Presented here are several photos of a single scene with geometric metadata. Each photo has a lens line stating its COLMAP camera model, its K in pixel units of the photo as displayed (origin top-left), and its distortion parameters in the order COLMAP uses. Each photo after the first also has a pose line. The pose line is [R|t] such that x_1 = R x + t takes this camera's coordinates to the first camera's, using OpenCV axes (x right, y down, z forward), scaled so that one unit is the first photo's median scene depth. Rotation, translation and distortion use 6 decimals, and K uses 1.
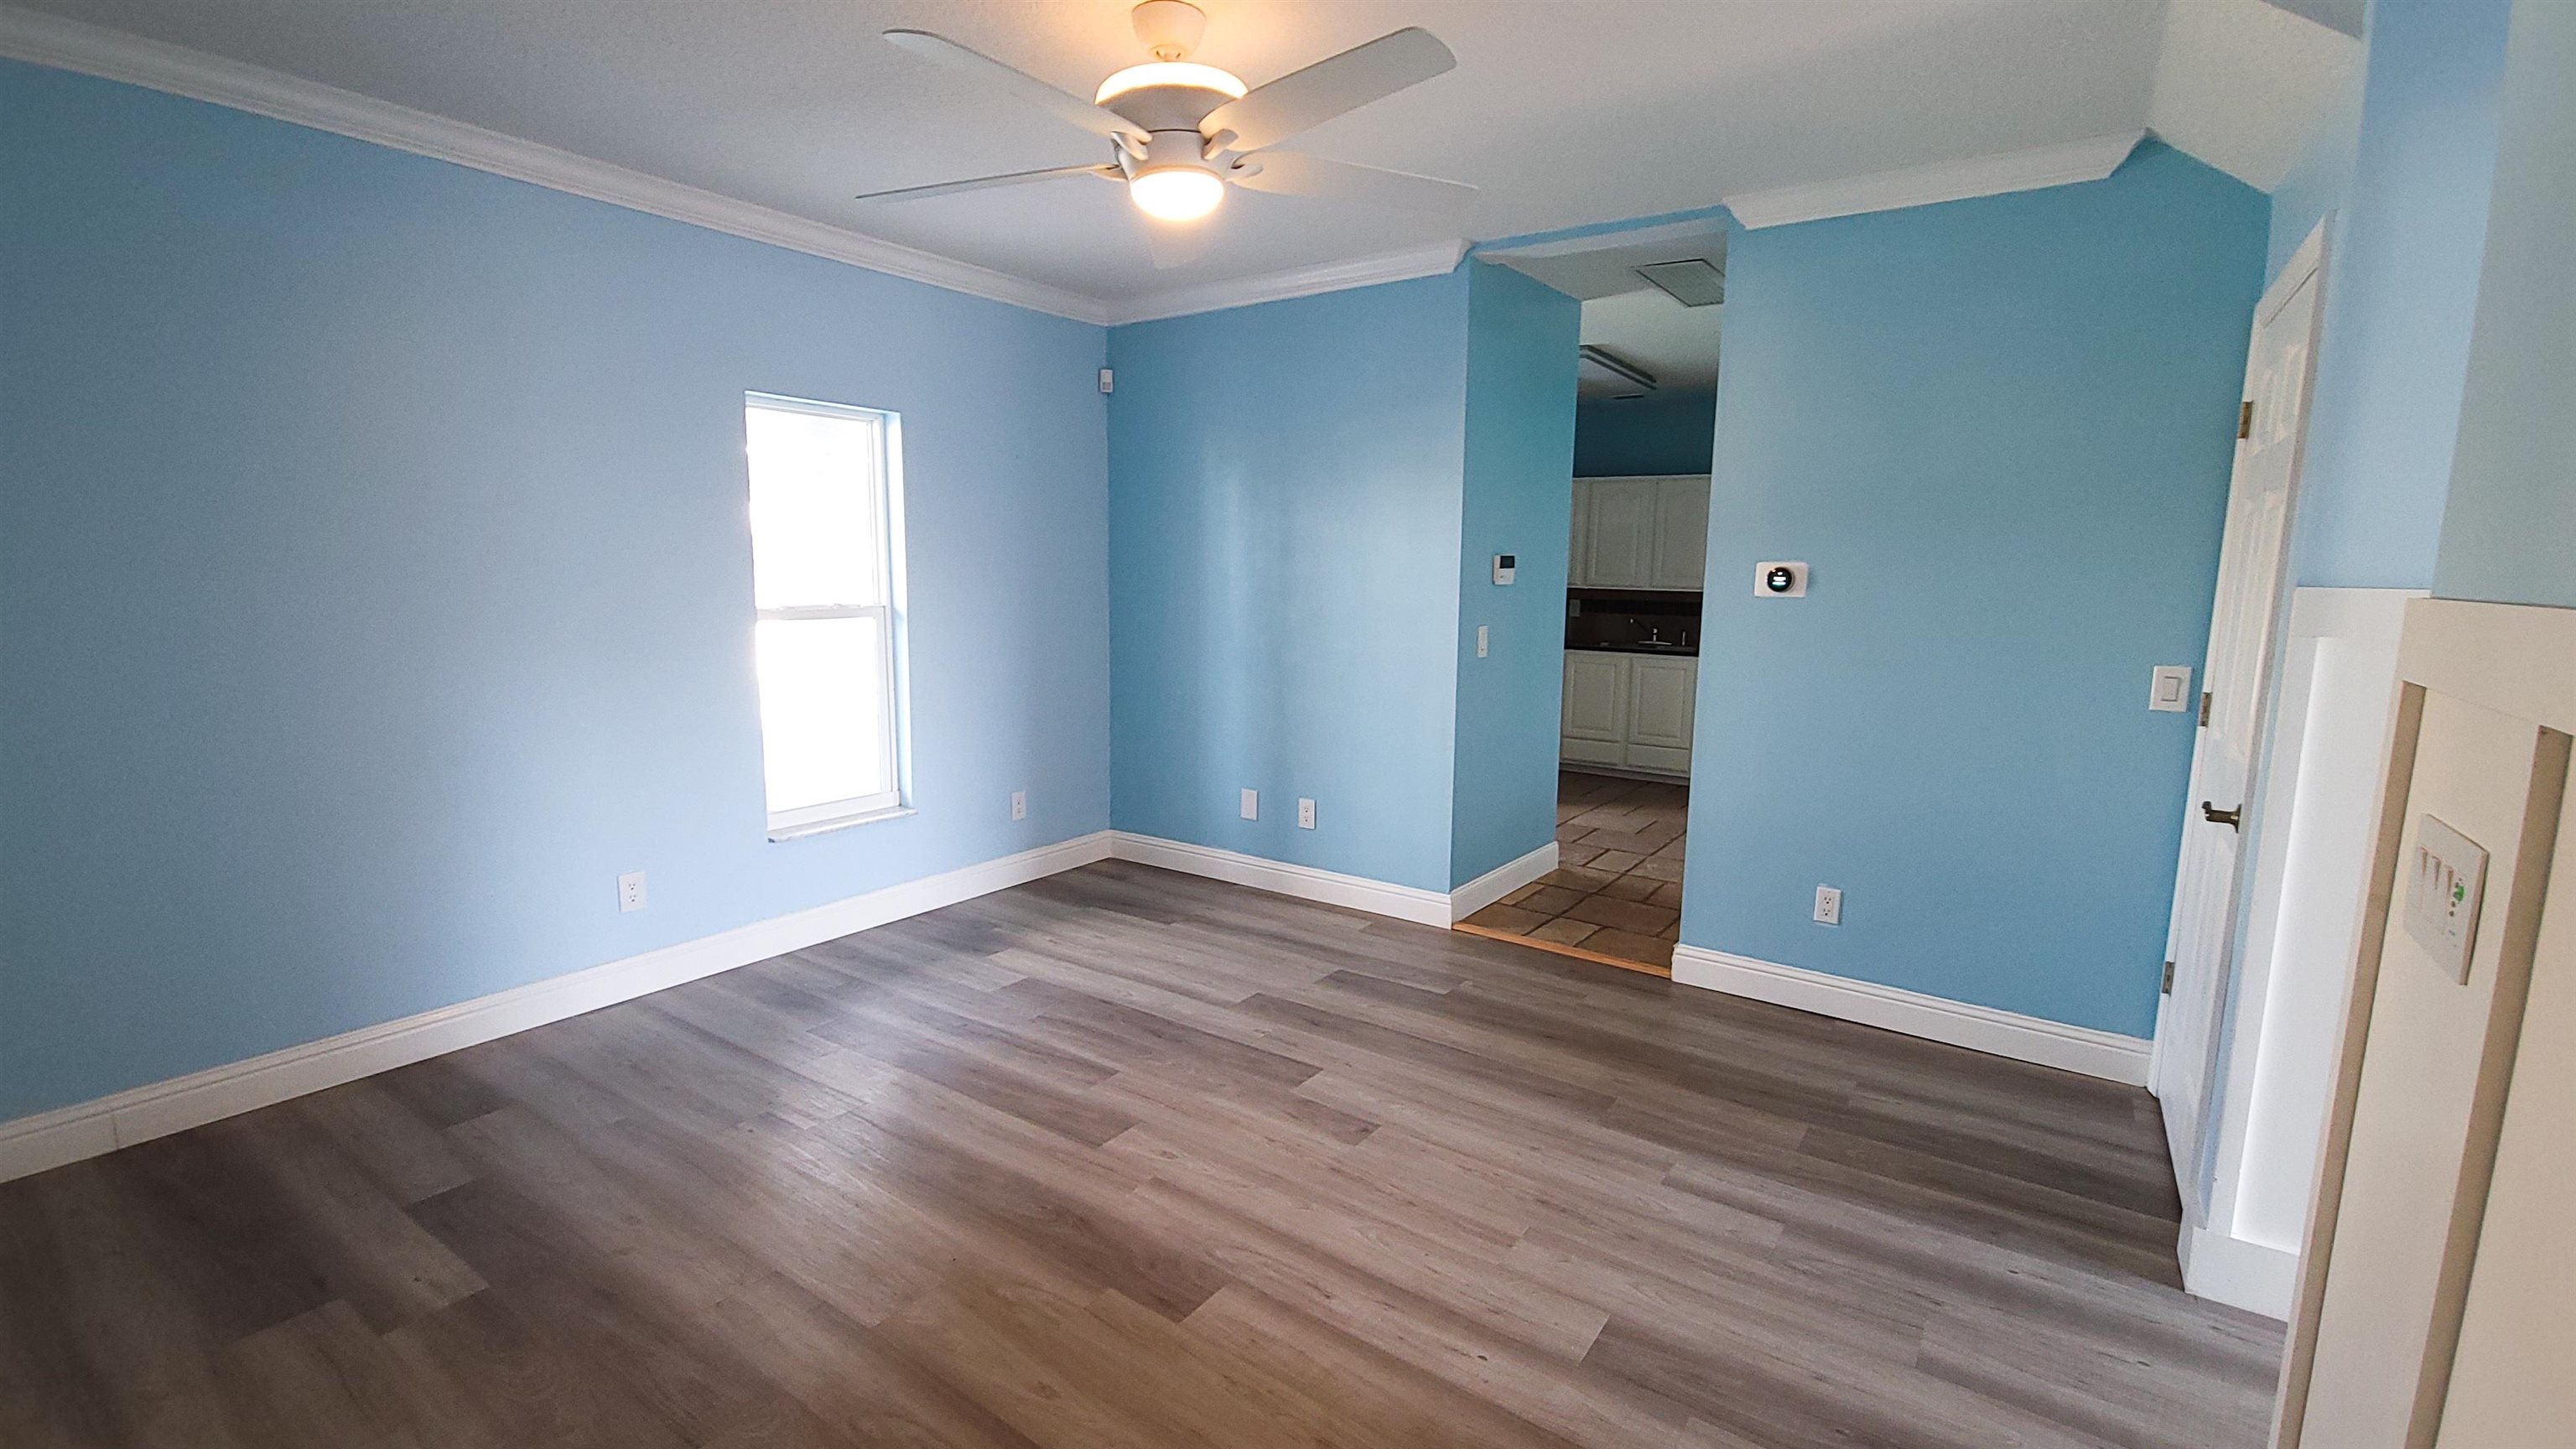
lens RADIAL K [[1058.7, 0, 1280.7], [0, 1058.7, 726.4], [0, 0, 1]] dist [0.002768, 0.000473]
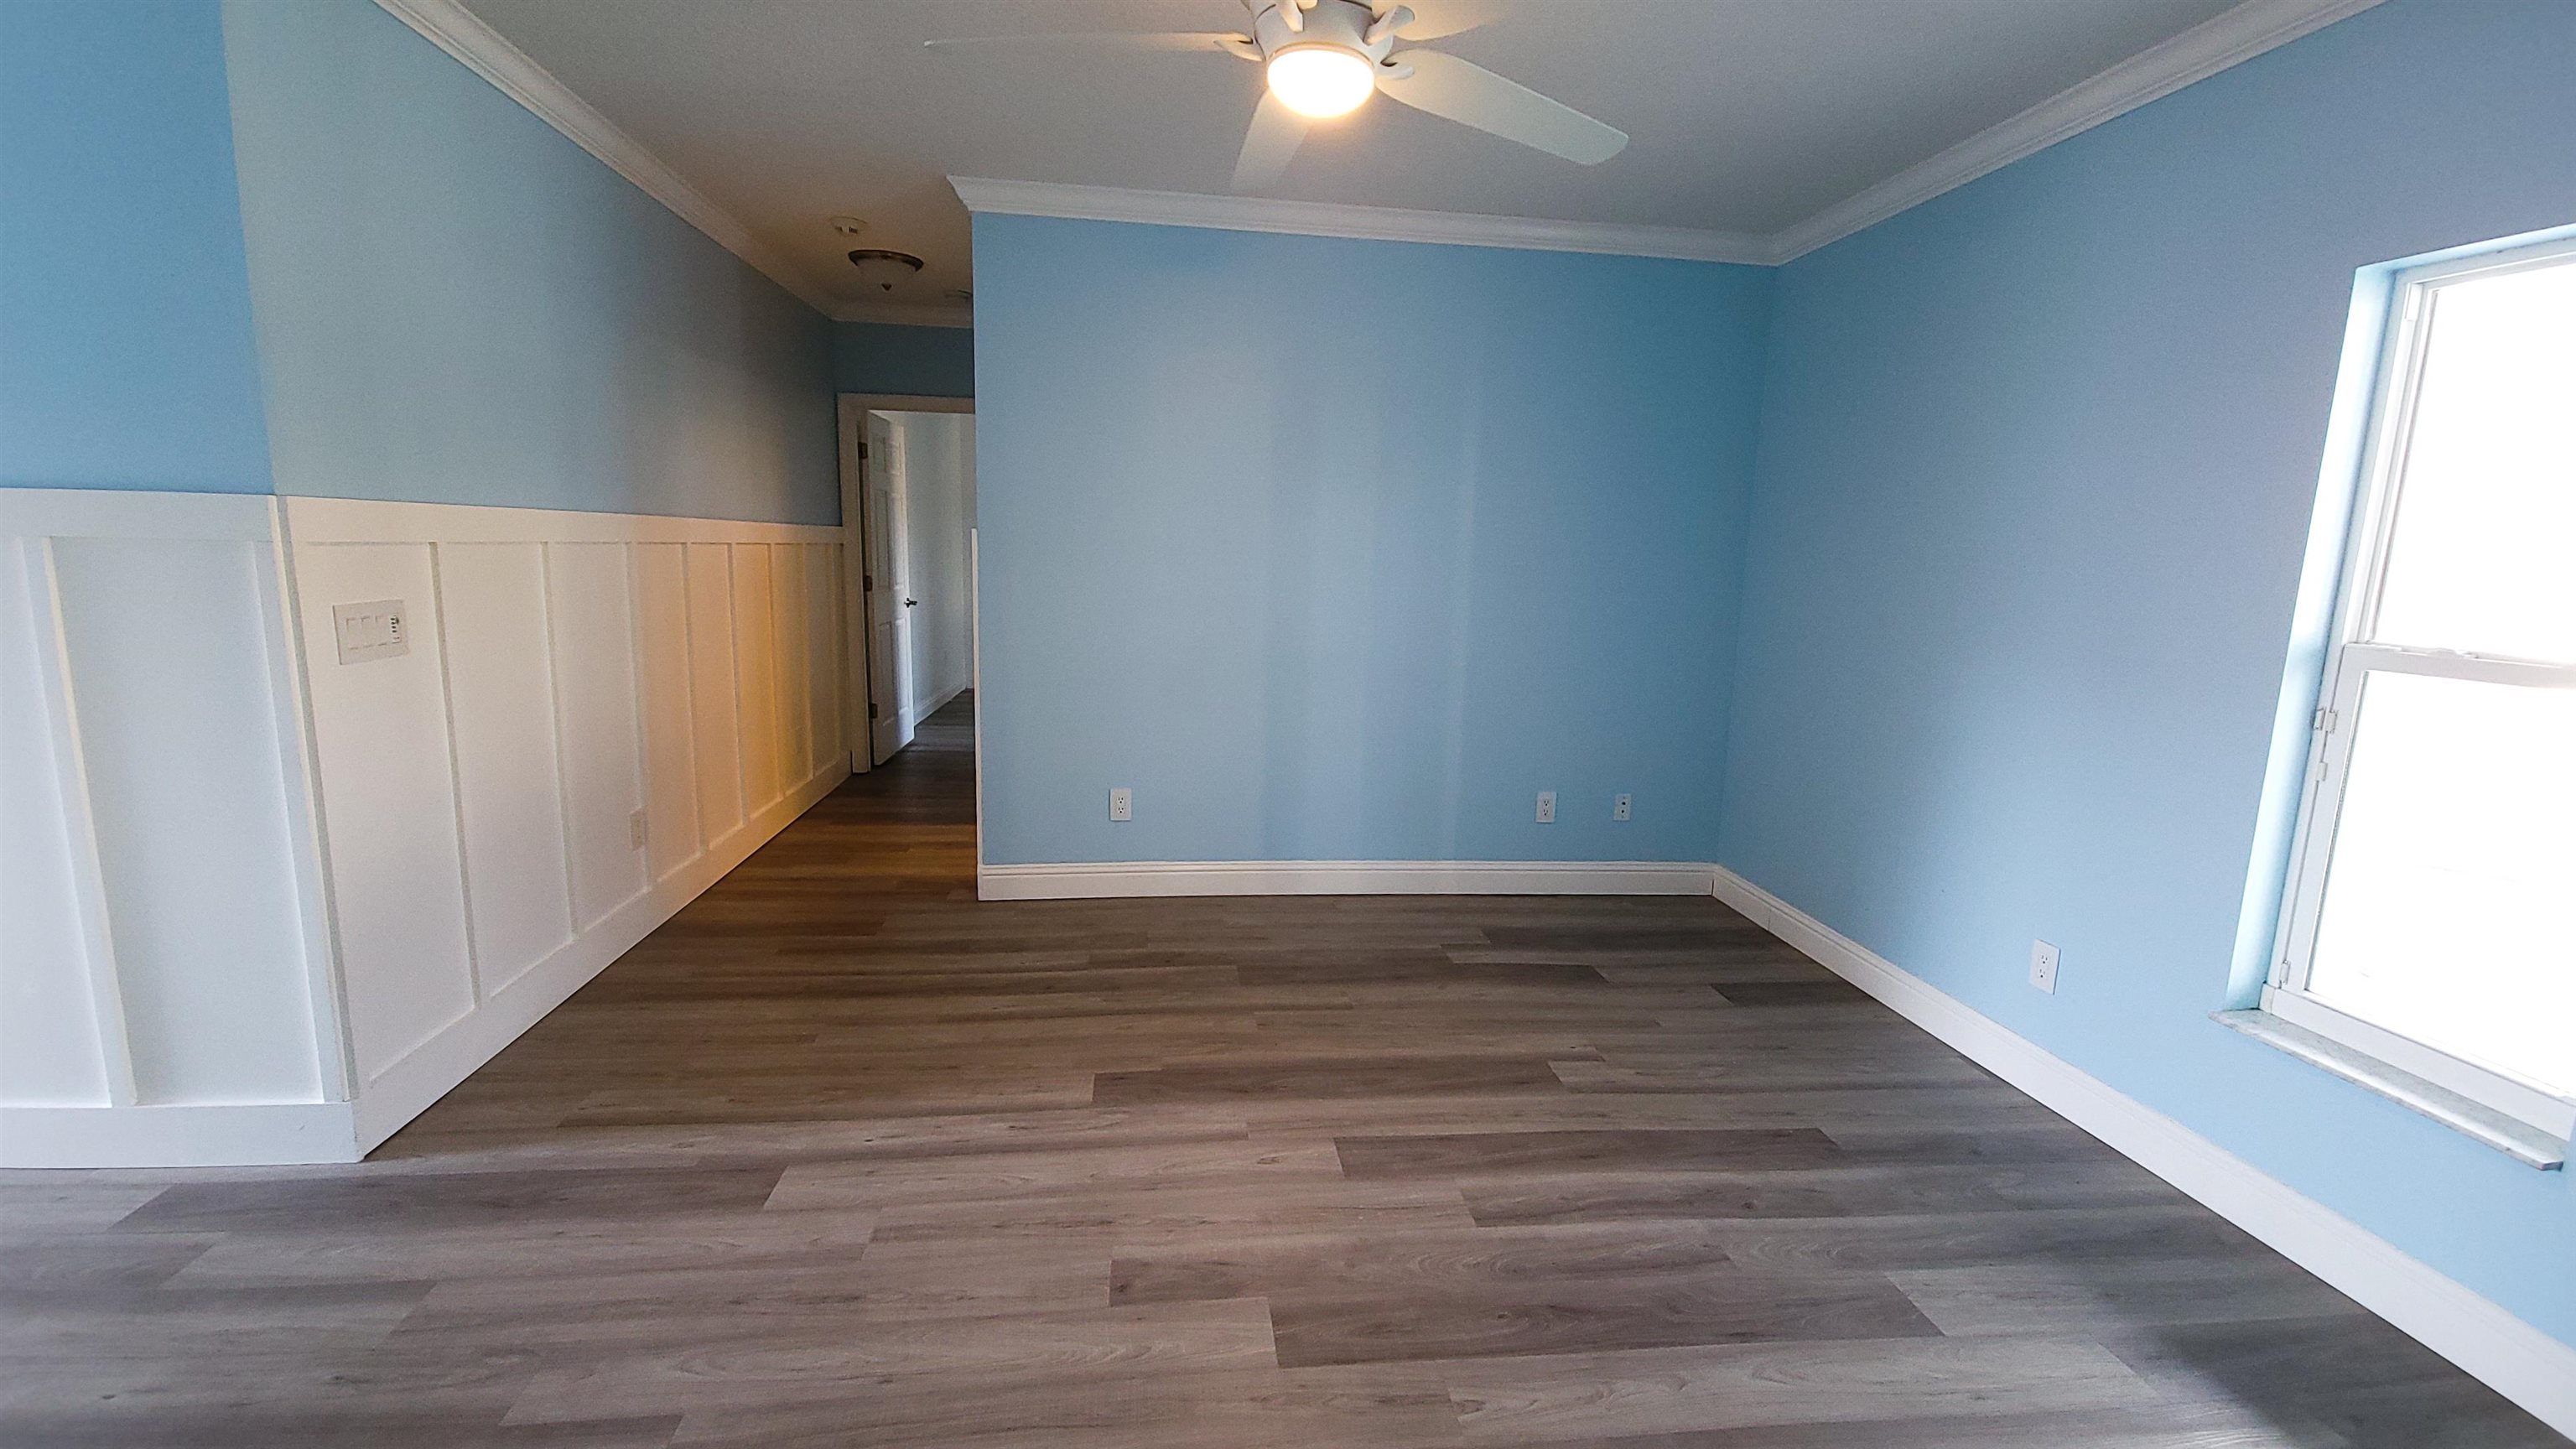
lens RADIAL K [[1058.7, 0, 1280.7], [0, 1058.7, 726.4], [0, 0, 1]] dist [0.002768, 0.000473]
pose [[-0.726812, 0.080232, -0.682134, 0.520871], [-0.146977, 0.951980, 0.268574, -0.222935], [0.670926, 0.295461, -0.680118, 1.623061]]
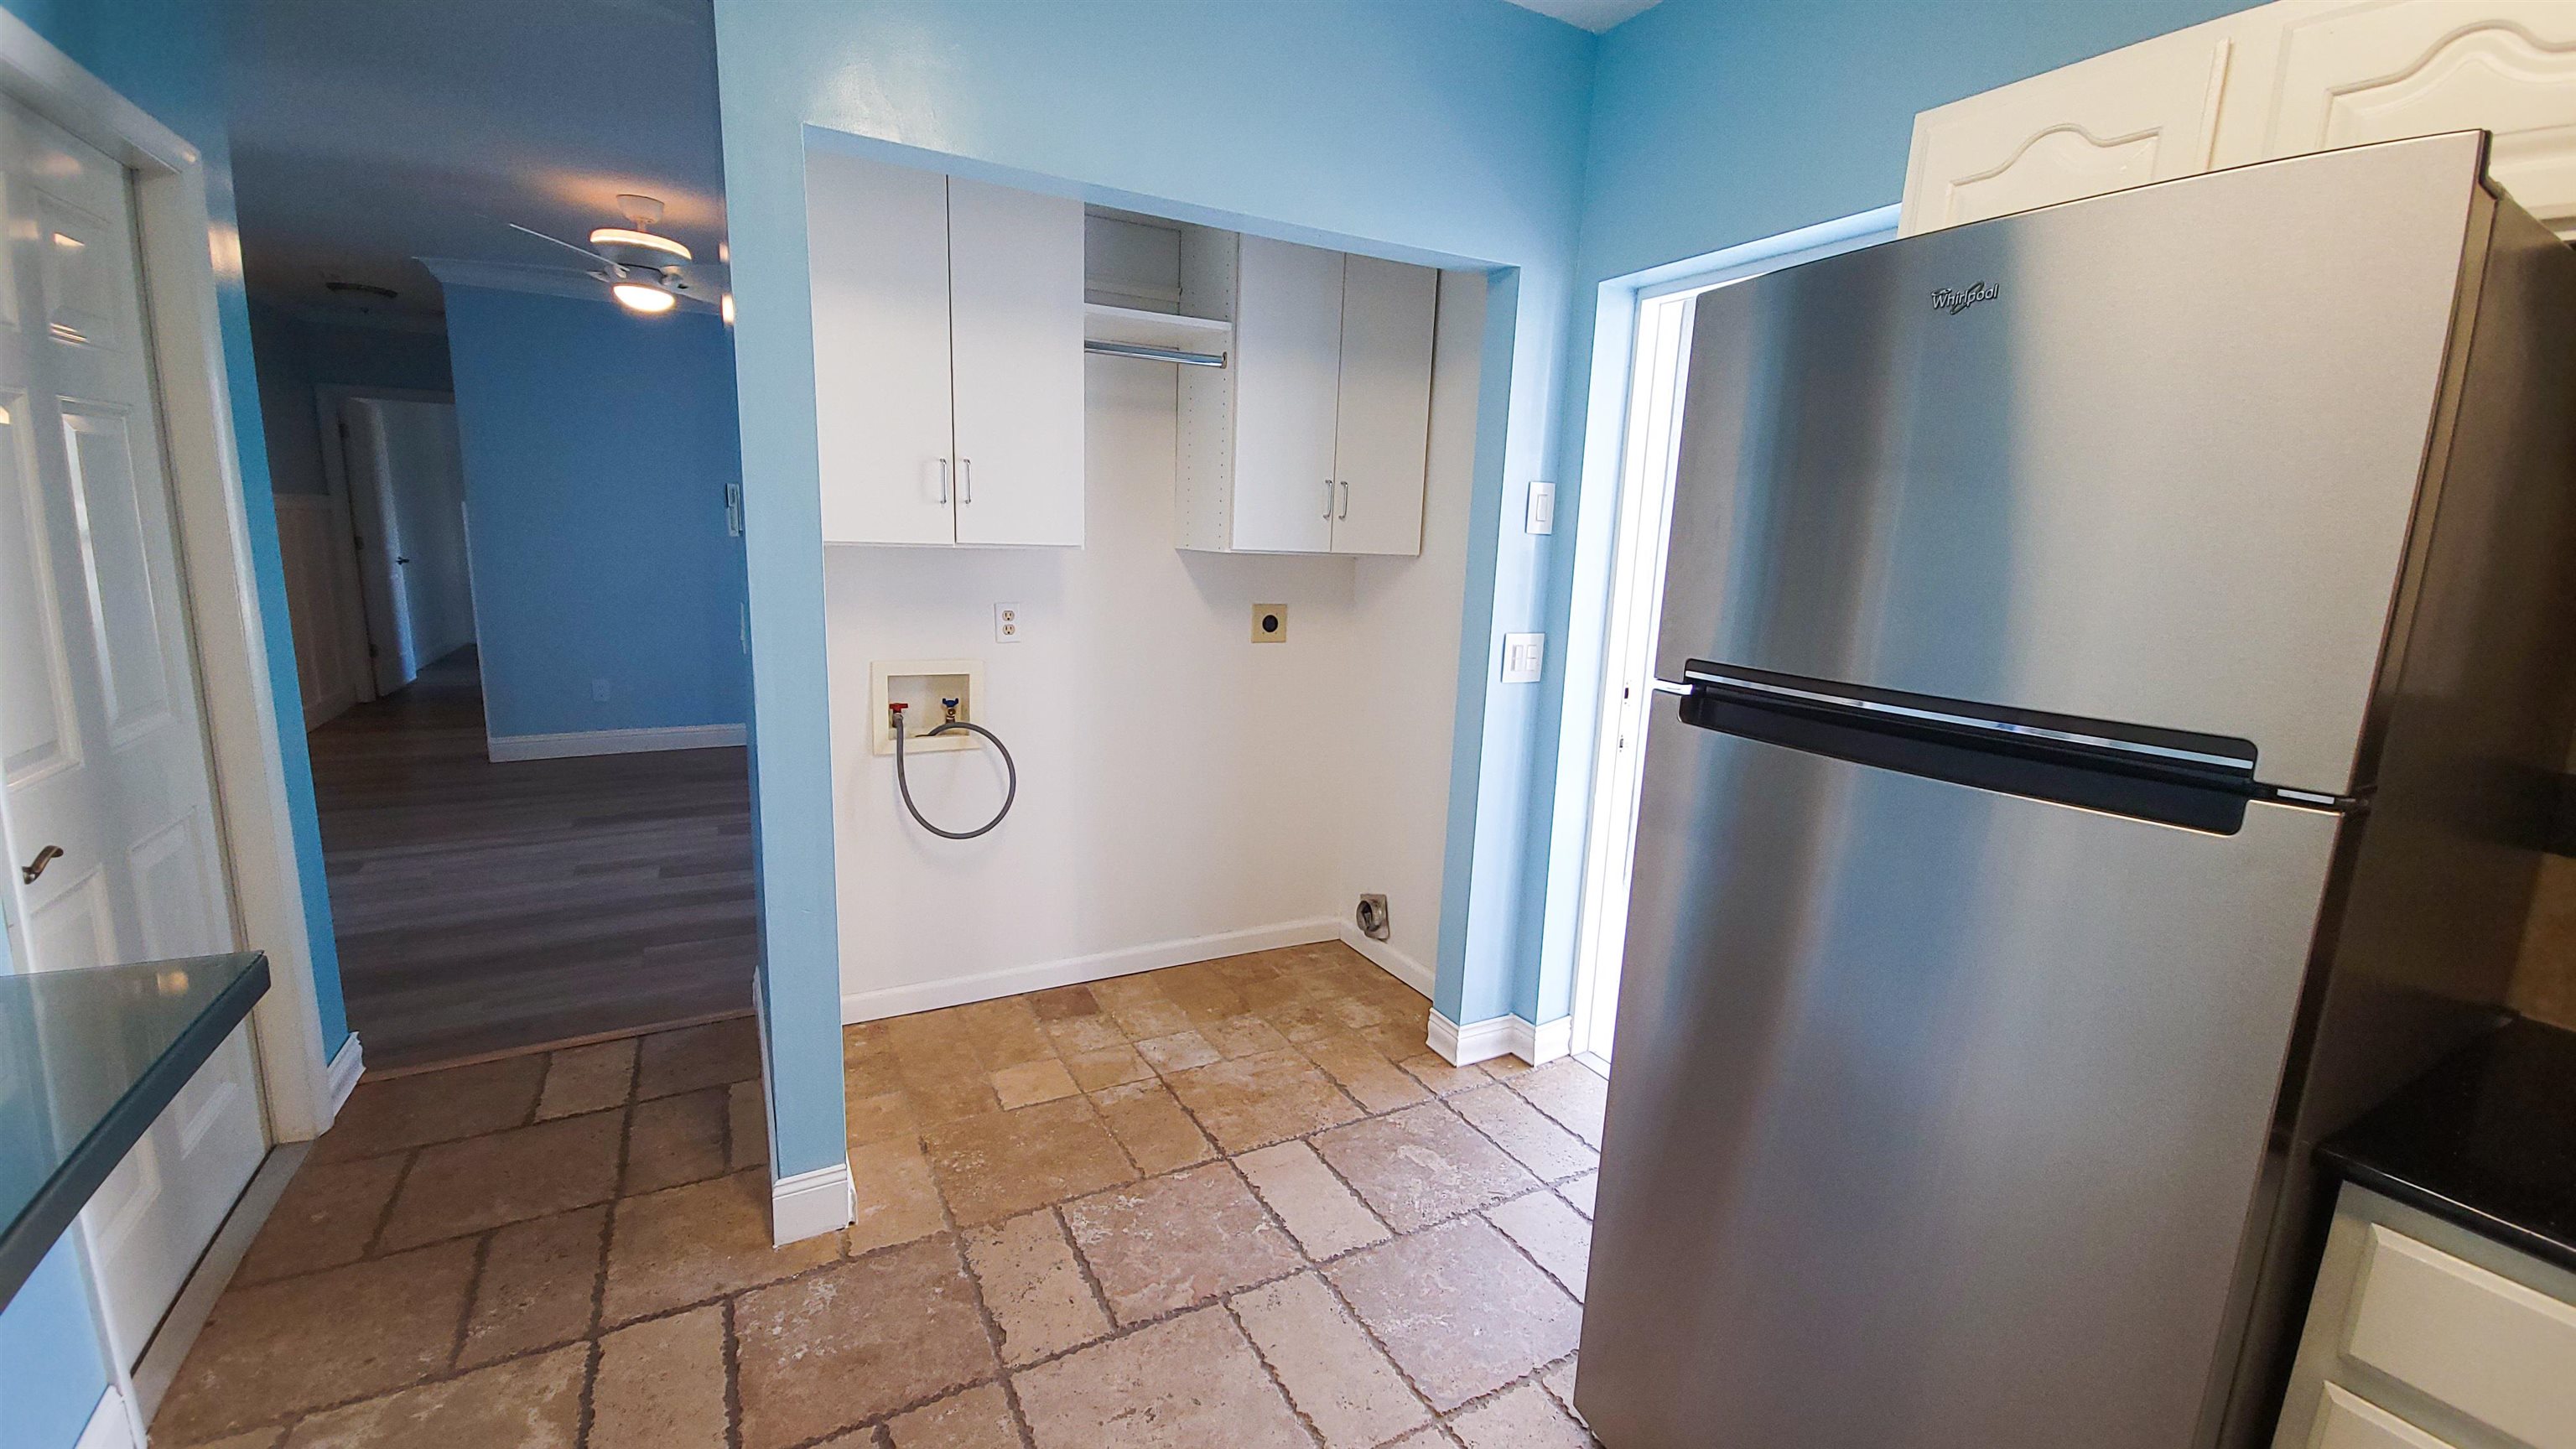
lens RADIAL K [[1058.7, 0, 1280.7], [0, 1058.7, 726.4], [0, 0, 1]] dist [0.002768, 0.000473]
pose [[-0.432001, 0.141265, -0.890741, 1.077800], [-0.175678, 0.955556, 0.236747, -0.389260], [0.884597, 0.258759, -0.387984, 2.694908]]
